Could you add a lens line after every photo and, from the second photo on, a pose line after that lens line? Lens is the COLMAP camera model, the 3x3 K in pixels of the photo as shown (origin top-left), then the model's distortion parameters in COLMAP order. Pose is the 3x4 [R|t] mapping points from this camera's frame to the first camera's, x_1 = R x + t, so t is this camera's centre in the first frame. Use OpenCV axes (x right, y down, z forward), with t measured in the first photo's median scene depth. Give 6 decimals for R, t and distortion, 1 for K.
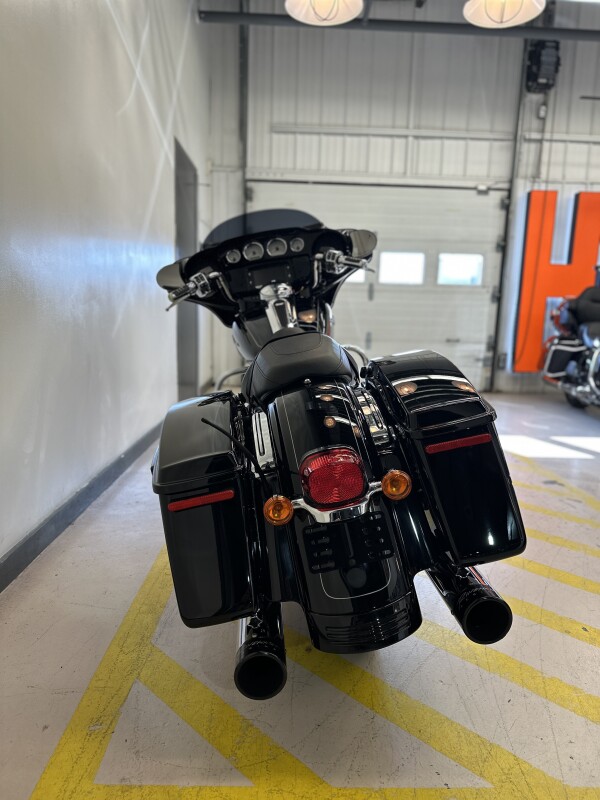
lens RADIAL K [[568.6, 0, 303.7], [0, 568.6, 401.6], [0, 0, 1]] dist [0.002768, -0.007612]
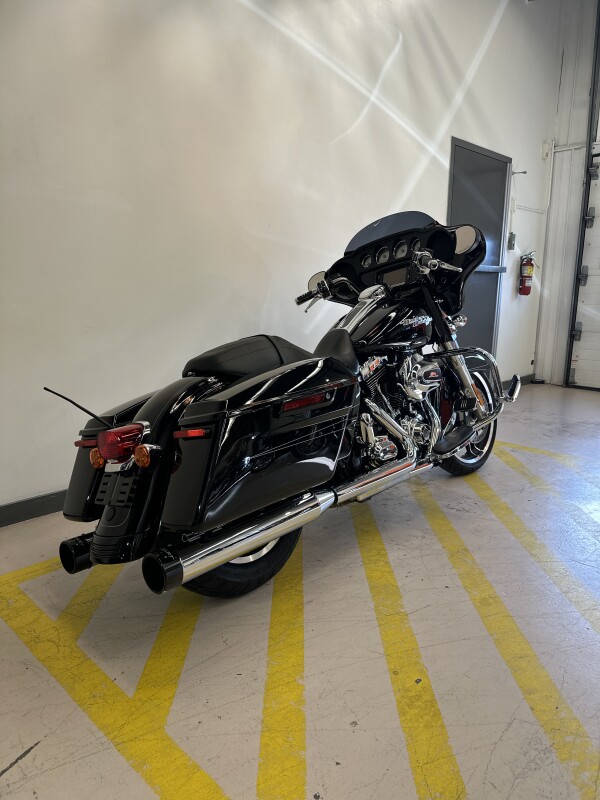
lens RADIAL K [[568.6, 0, 303.7], [0, 568.6, 401.6], [0, 0, 1]] dist [0.002768, -0.007612]
pose [[0.691583, 0.116205, -0.712888, 0.266580], [-0.100068, 0.992870, 0.064767, -0.020212], [0.715331, 0.026546, 0.698281, 0.067187]]
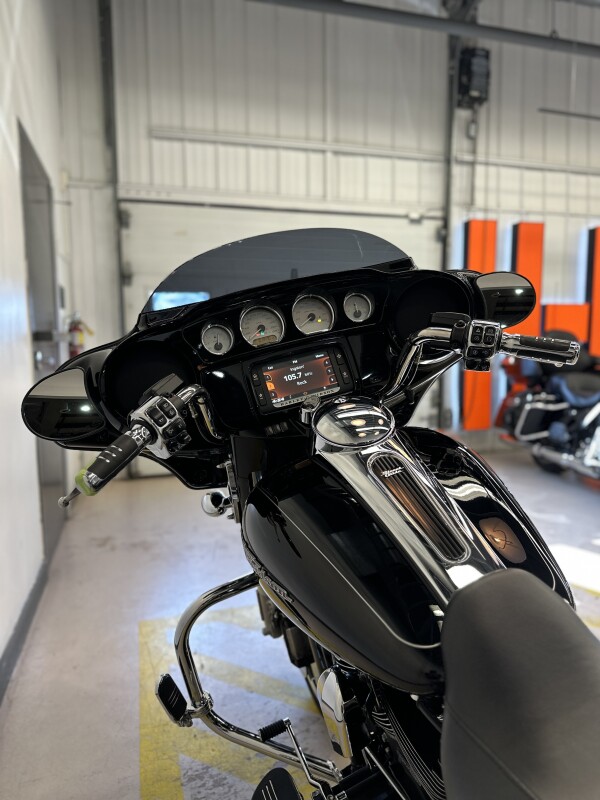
lens RADIAL K [[568.6, 0, 303.7], [0, 568.6, 401.6], [0, 0, 1]] dist [0.002768, -0.007612]
pose [[0.964845, -0.065941, 0.254411, -0.075090], [0.079603, 0.995865, -0.043772, -0.080758], [-0.250473, 0.062485, 0.966105, 0.251846]]
